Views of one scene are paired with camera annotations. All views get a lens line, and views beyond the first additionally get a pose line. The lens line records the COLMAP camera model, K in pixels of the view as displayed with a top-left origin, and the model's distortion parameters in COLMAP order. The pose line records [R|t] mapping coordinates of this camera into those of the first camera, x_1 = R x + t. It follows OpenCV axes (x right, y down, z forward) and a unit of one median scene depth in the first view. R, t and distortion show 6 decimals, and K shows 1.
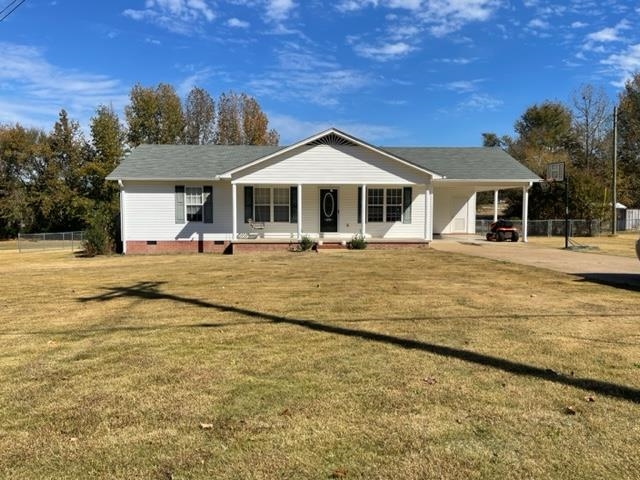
lens RADIAL K [[510.3, 0, 320.7], [0, 510.3, 240.0], [0, 0, 1]] dist [0.017295, -0.001497]
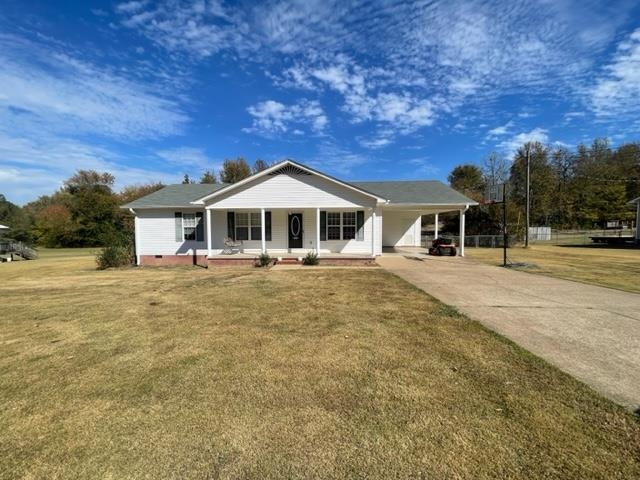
lens RADIAL K [[254.9, 0, 318.6], [0, 254.9, 247.4], [0, 0, 1]] dist [-0.001462, -0.000058]
pose [[0.994830, 0.000349, -0.101551, 0.132873], [0.001390, 0.999854, 0.017047, -0.027729], [0.101542, -0.017100, 0.994684, 0.389235]]
